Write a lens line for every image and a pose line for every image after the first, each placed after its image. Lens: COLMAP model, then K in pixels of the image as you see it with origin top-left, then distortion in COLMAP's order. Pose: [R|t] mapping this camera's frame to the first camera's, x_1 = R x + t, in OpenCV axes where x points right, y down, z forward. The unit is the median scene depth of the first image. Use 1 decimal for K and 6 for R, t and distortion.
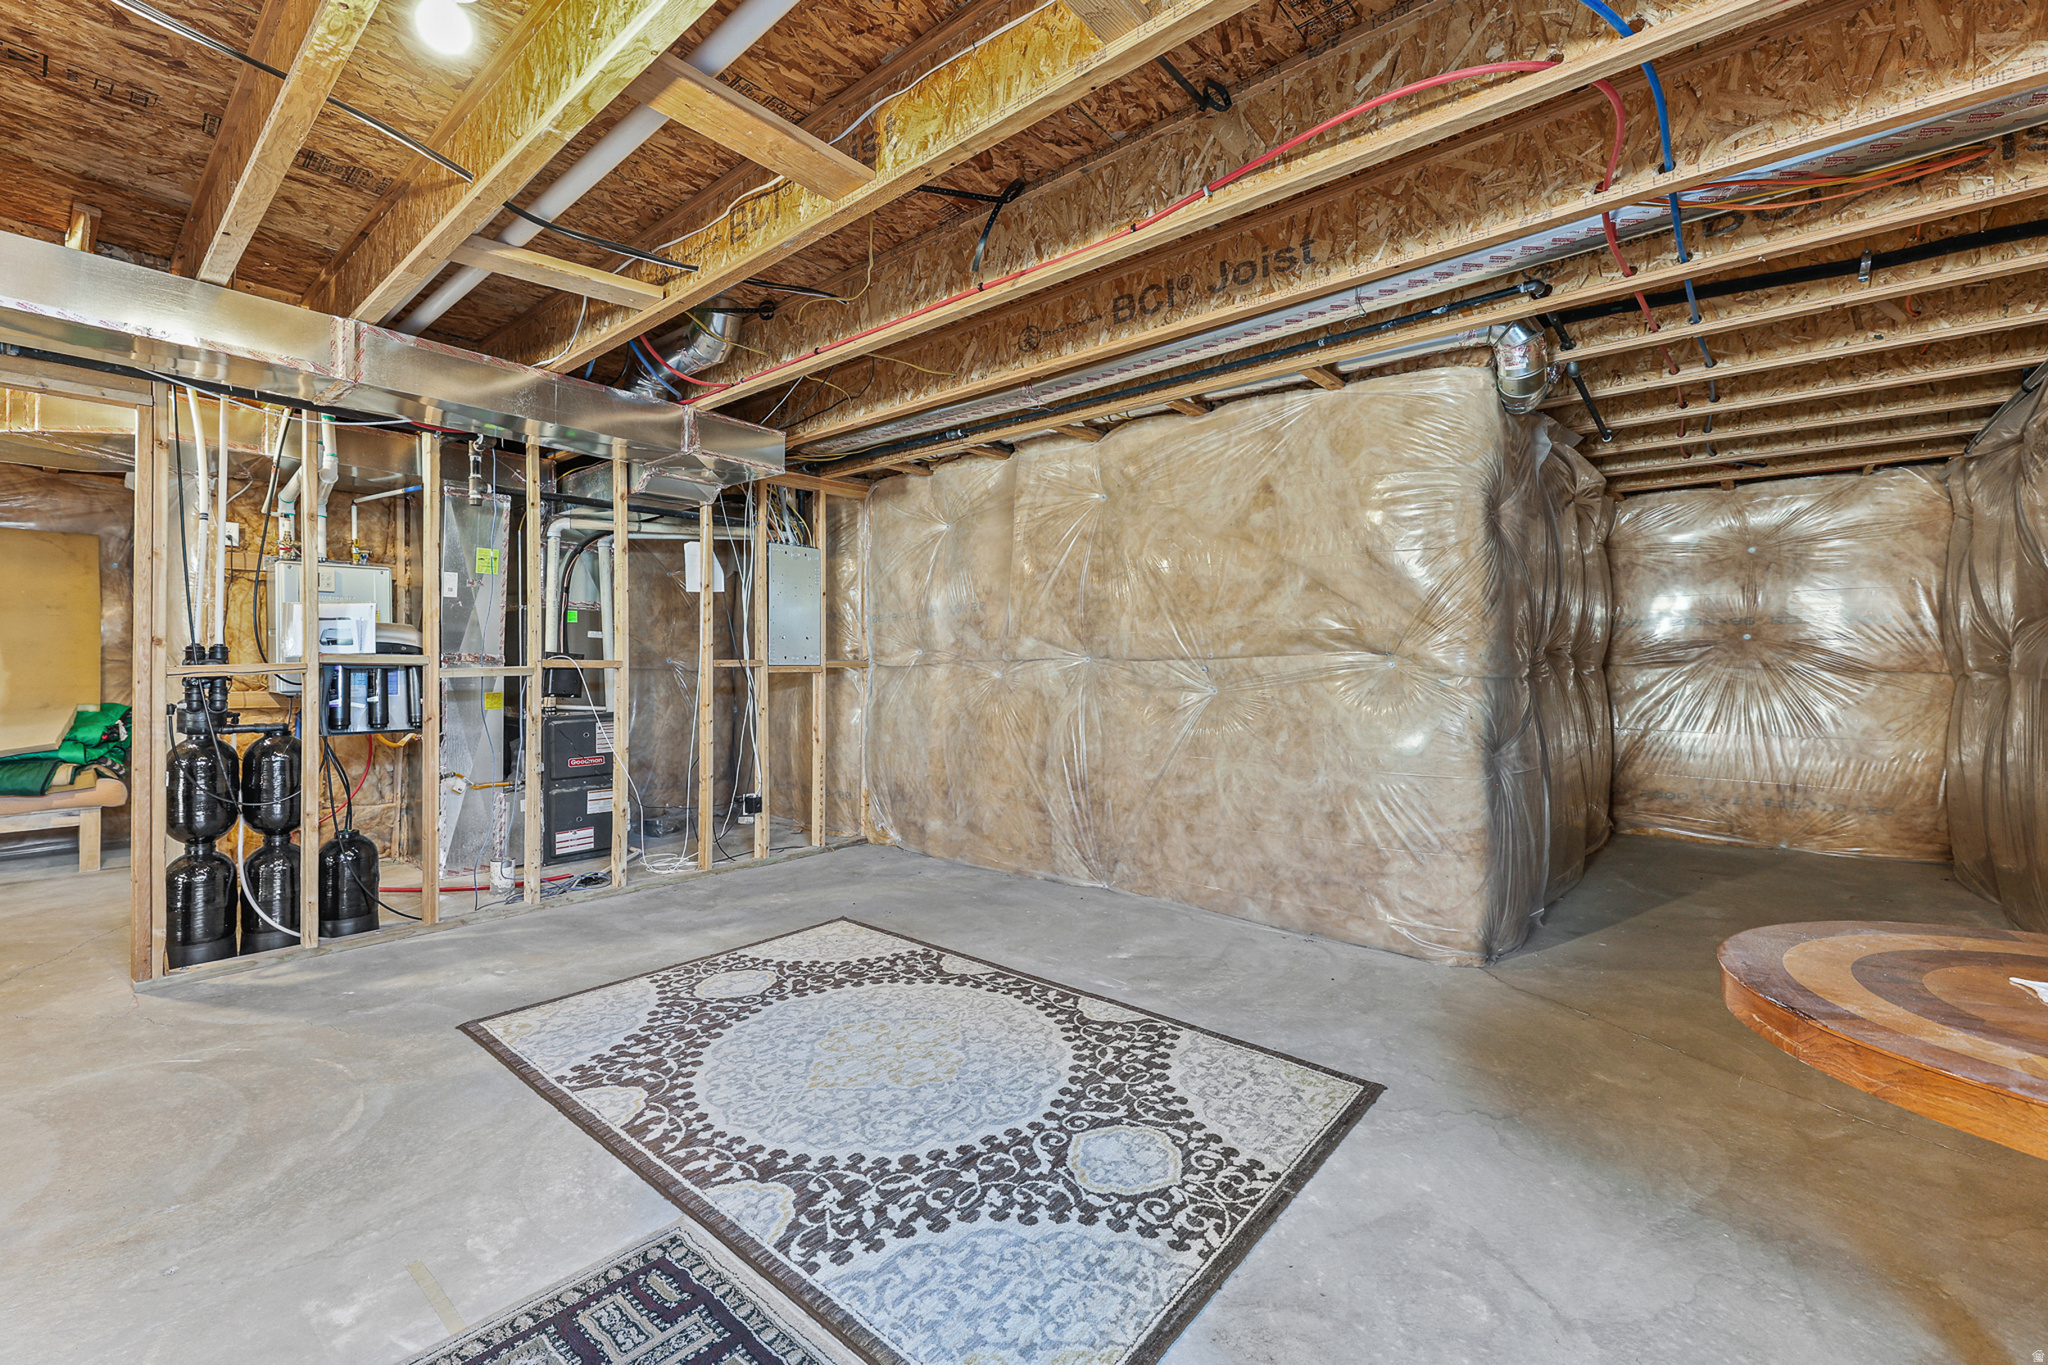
lens RADIAL K [[831.1, 0, 1016.6], [0, 831.1, 673.0], [0, 0, 1]] dist [0.013886, -0.002783]
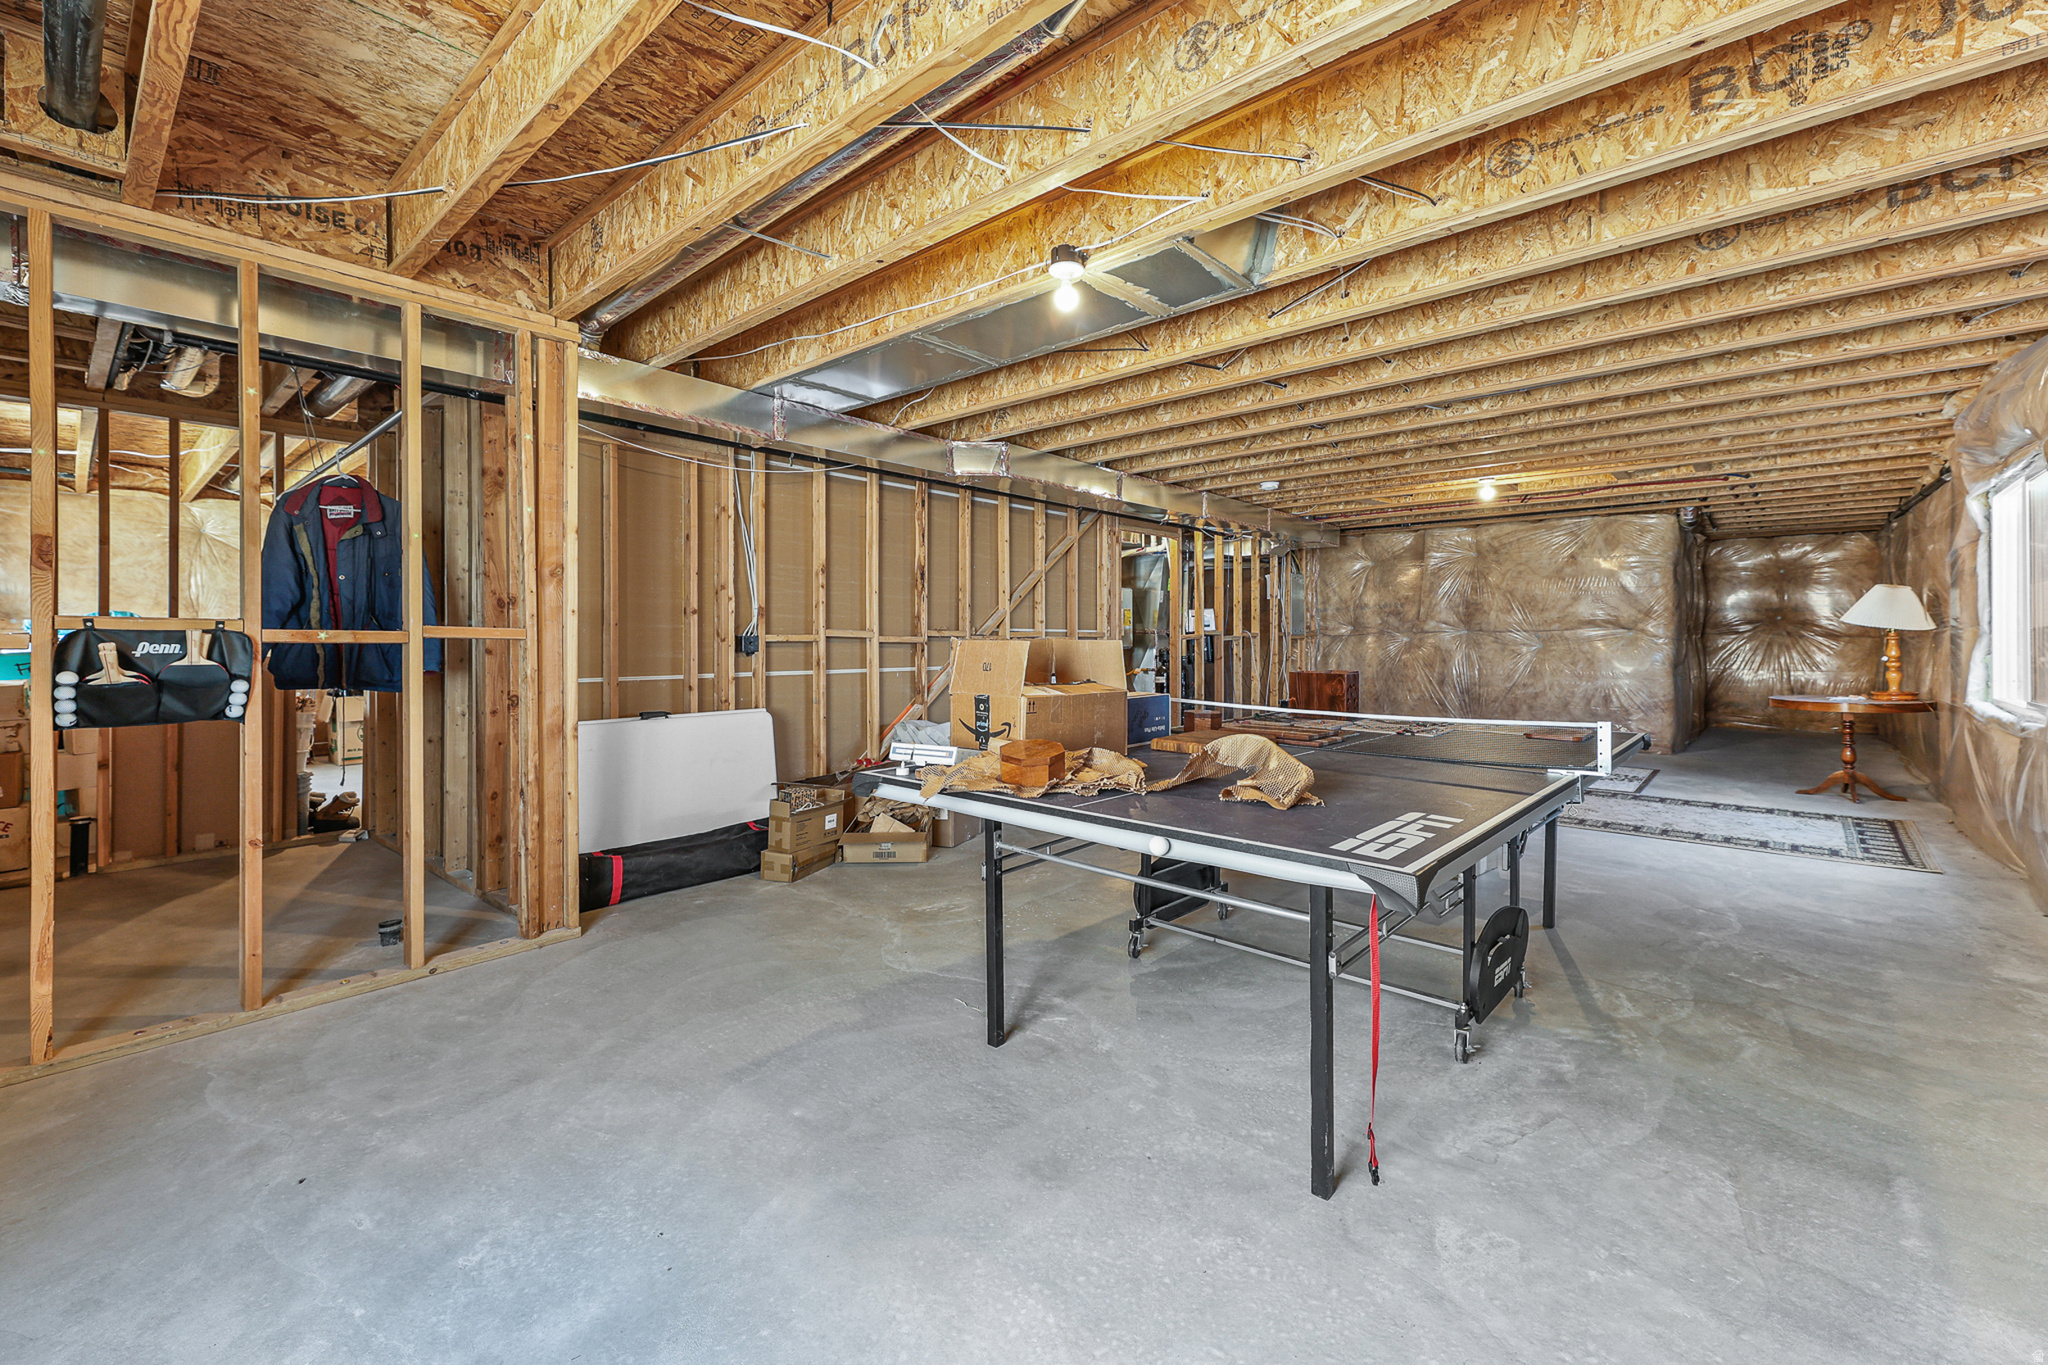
lens RADIAL K [[831.1, 0, 1086.3], [0, 831.1, 650.2], [0, 0, 1]] dist [0.013886, -0.002783]
pose [[0.999764, -0.003449, 0.021428, -1.521897], [0.003279, 0.999963, 0.007969, 0.017488], [-0.021455, -0.007897, 0.999739, -1.782334]]
